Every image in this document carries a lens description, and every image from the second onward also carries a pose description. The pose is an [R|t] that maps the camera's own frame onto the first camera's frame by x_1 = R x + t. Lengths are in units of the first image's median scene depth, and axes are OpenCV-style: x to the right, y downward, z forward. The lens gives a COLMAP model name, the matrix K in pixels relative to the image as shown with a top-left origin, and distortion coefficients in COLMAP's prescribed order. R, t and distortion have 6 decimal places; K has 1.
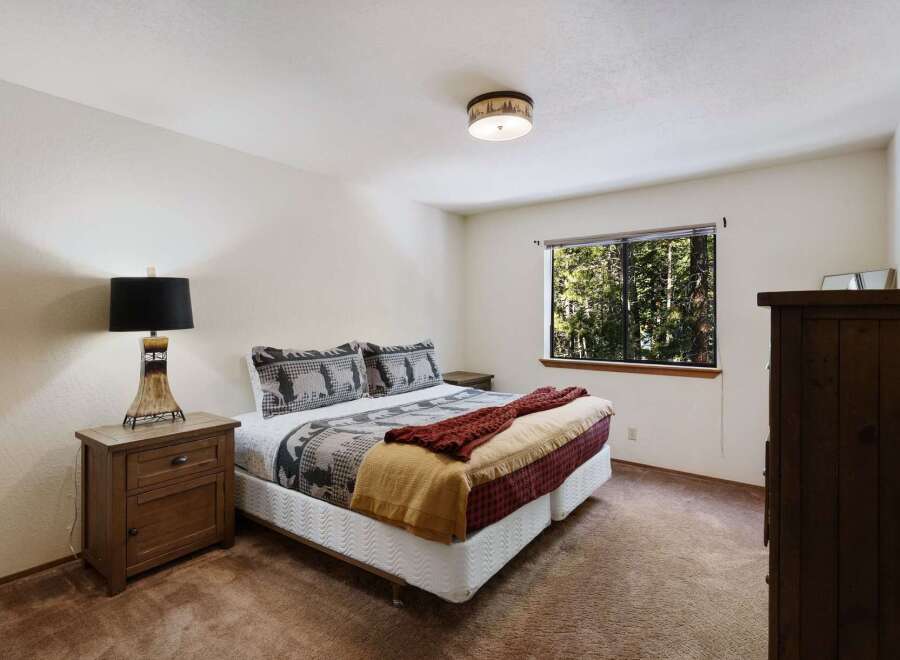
lens RADIAL K [[452.6, 0, 454.4], [0, 452.6, 322.0], [0, 0, 1]] dist [-0.001236, -0.000048]
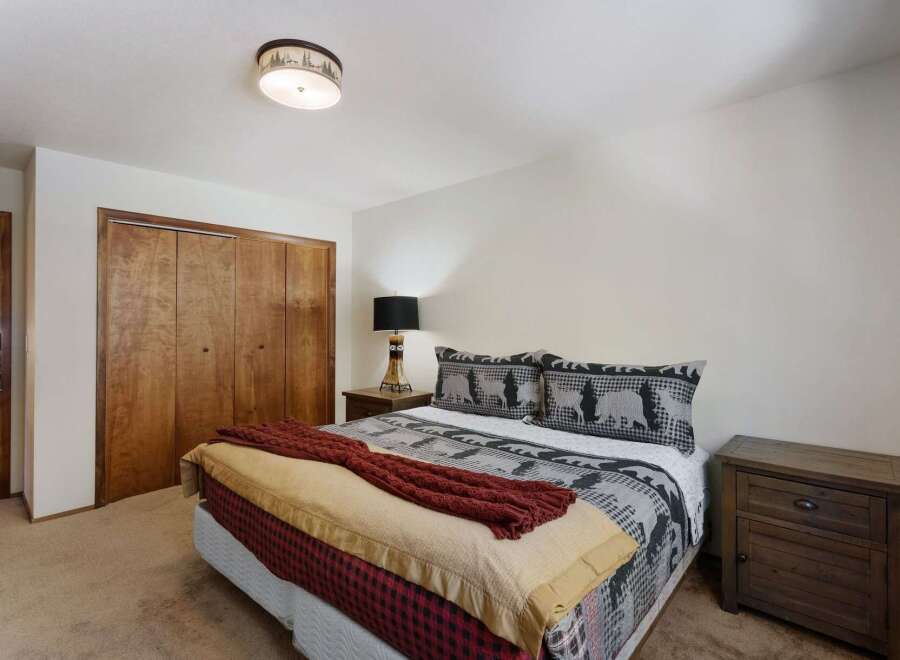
lens RADIAL K [[452.6, 0, 454.4], [0, 452.6, 322.0], [0, 0, 1]] dist [-0.001236, -0.000048]
pose [[-0.079068, 0.000075, -0.996869, 0.698727], [-0.006023, 0.999982, 0.000553, -0.011823], [0.996851, 0.006048, -0.079066, 1.041149]]
